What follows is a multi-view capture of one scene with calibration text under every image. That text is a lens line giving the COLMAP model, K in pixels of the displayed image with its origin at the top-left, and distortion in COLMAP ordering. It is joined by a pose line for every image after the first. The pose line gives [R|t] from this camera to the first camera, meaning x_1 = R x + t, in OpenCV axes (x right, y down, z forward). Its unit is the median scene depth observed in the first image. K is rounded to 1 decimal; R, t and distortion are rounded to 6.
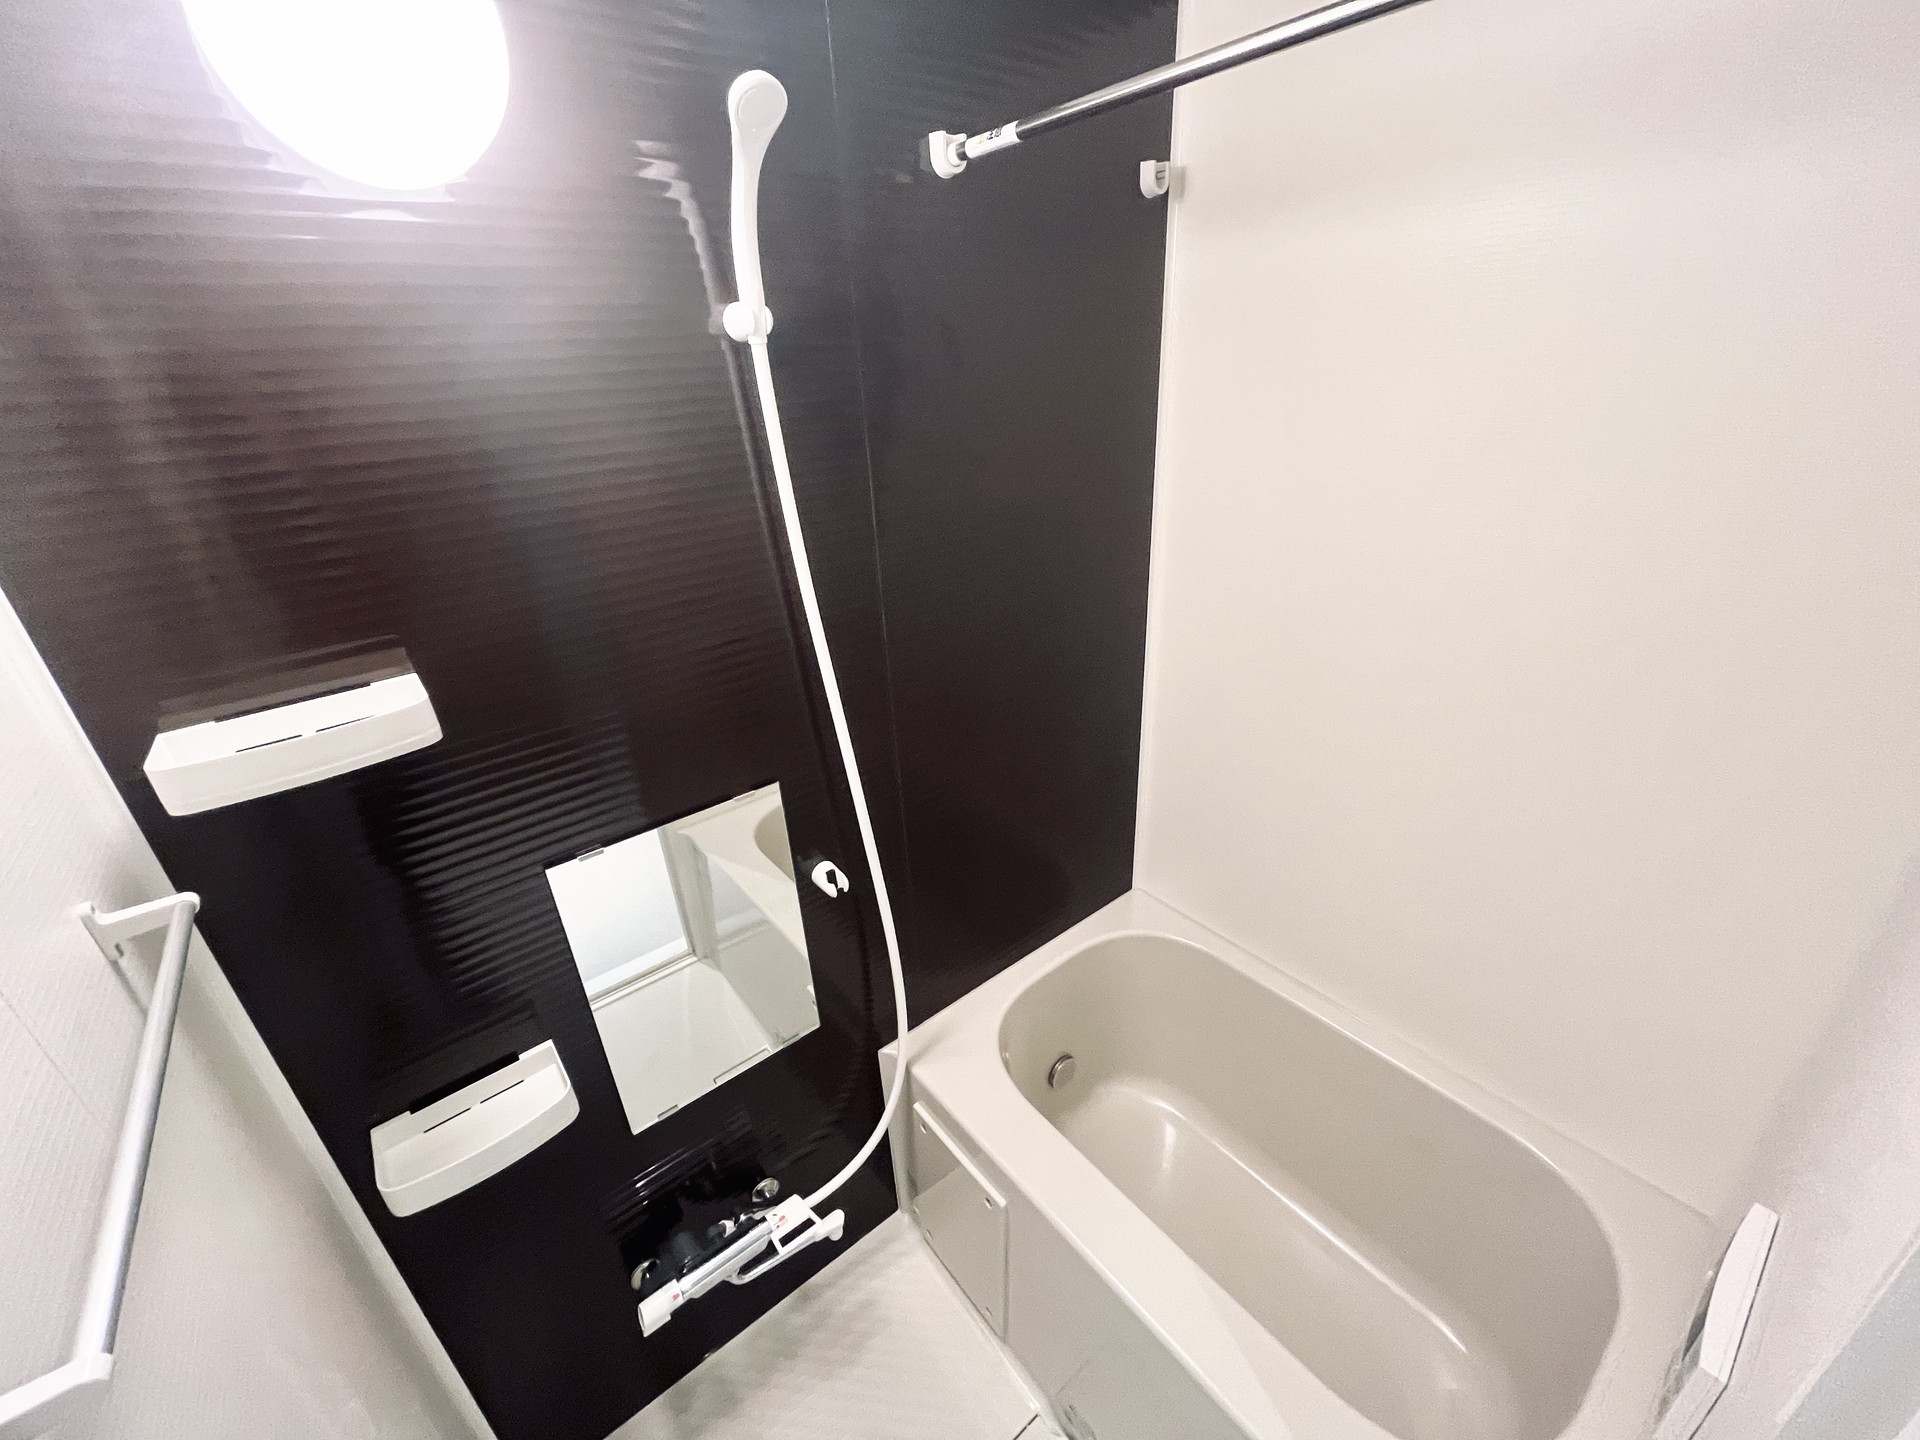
lens RADIAL K [[776.1, 0, 959.2], [0, 776.1, 714.6], [0, 0, 1]] dist [-0.002591, -0.000114]
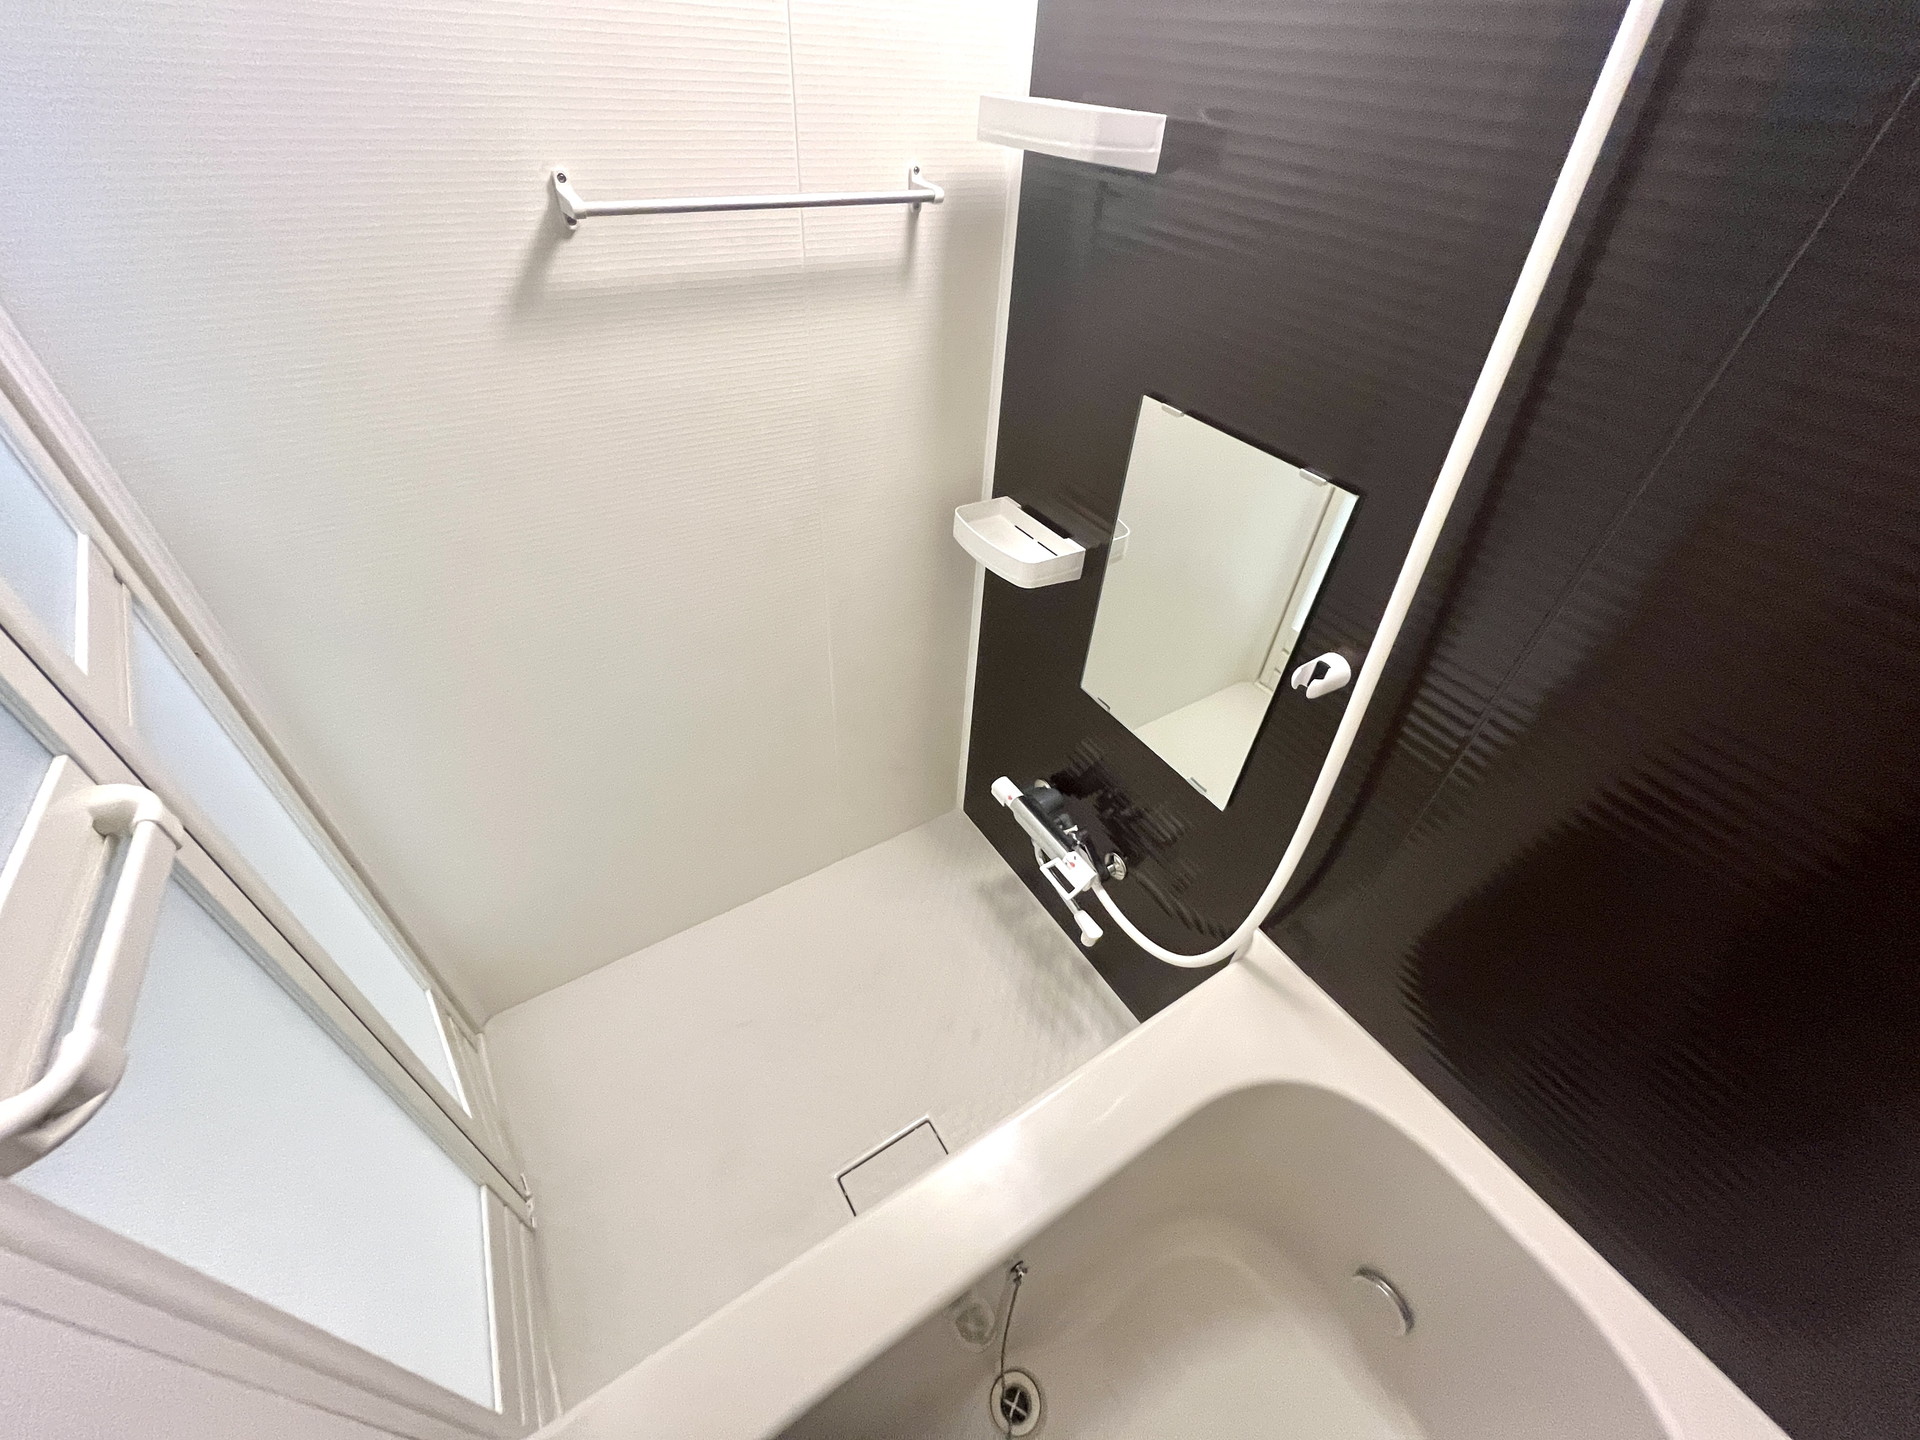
lens RADIAL K [[776.1, 0, 958.7], [0, 776.1, 722.0], [0, 0, 1]] dist [-0.002591, -0.000114]
pose [[-0.104524, 0.694923, -0.711446, 0.363193], [-0.460292, 0.600331, 0.654014, -0.067343], [0.881593, 0.395833, 0.257119, 0.484567]]
